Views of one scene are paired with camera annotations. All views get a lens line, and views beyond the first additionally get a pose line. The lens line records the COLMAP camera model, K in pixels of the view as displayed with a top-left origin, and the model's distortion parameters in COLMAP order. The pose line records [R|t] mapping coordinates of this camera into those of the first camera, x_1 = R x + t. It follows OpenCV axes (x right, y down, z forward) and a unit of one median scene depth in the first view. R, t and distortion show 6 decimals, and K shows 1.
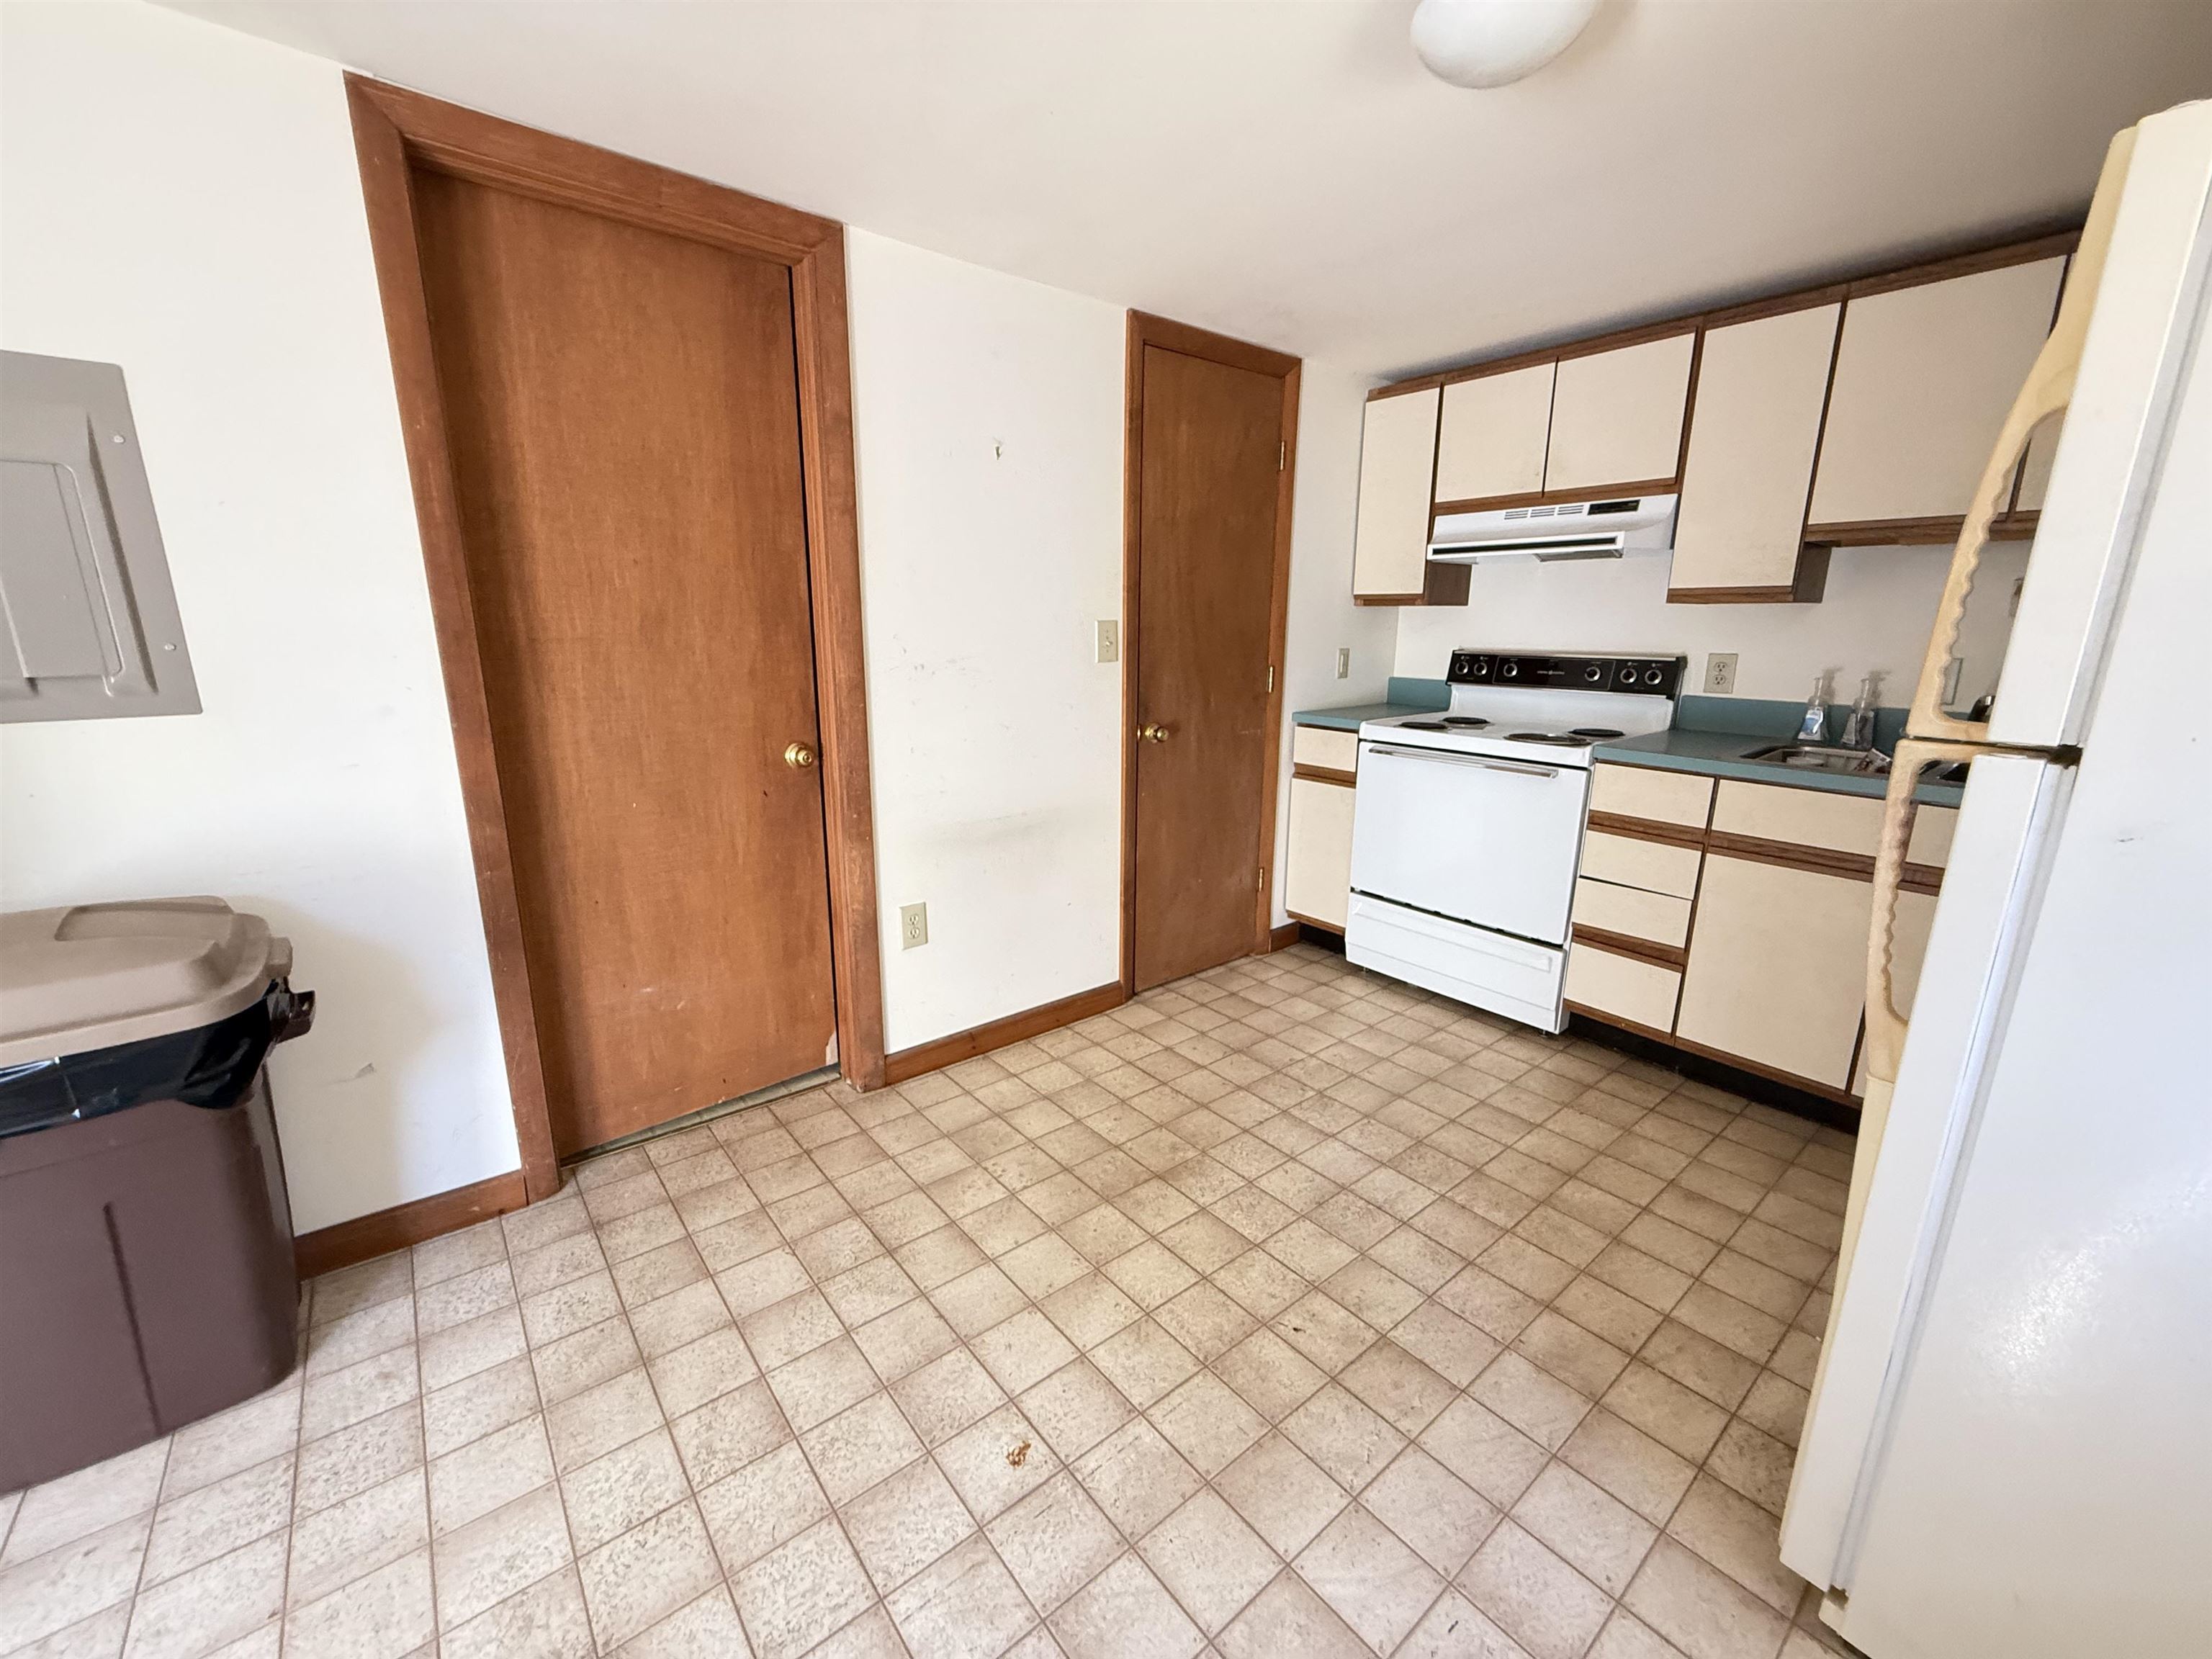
lens RADIAL K [[882.9, 0, 1103.8], [0, 882.9, 827.8], [0, 0, 1]] dist [-0.000634, -0.000304]
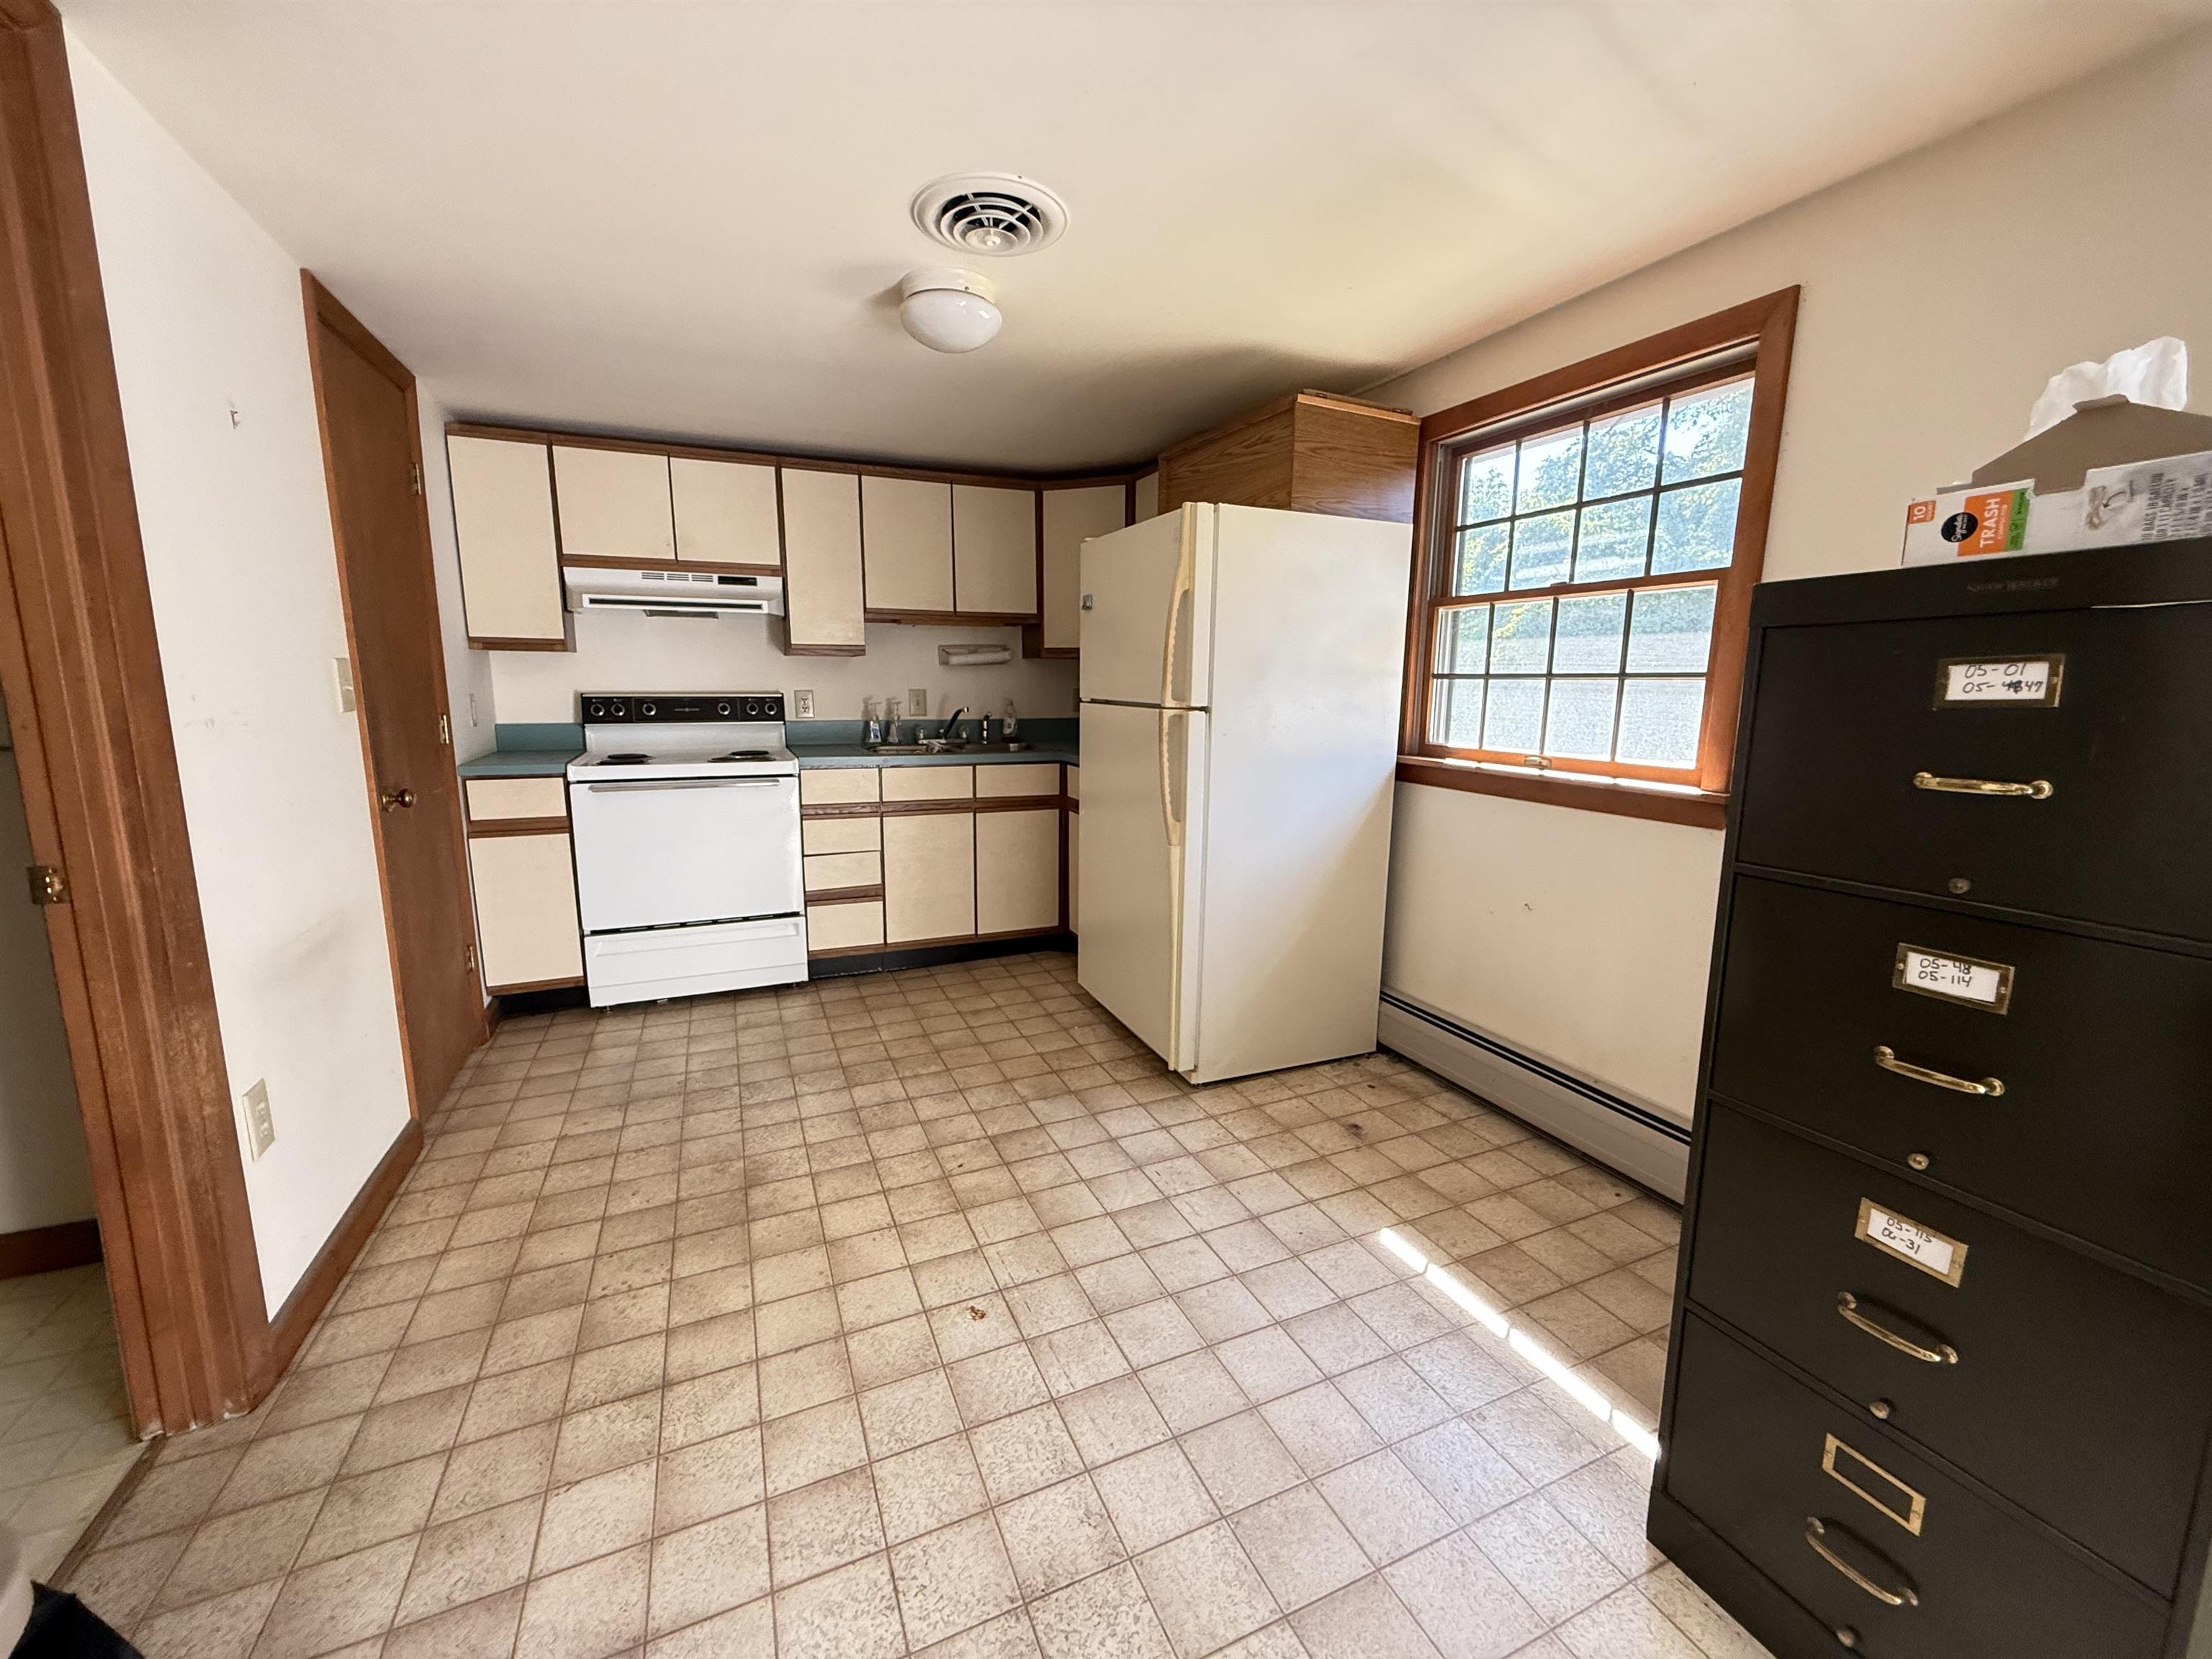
lens RADIAL K [[882.9, 0, 1105.1], [0, 882.9, 829.0], [0, 0, 1]] dist [-0.000634, -0.000304]
pose [[0.260759, -0.162707, 0.951594, -0.661588], [0.217401, 0.970274, 0.106328, -0.030422], [-0.940607, 0.179152, 0.288380, 0.200444]]
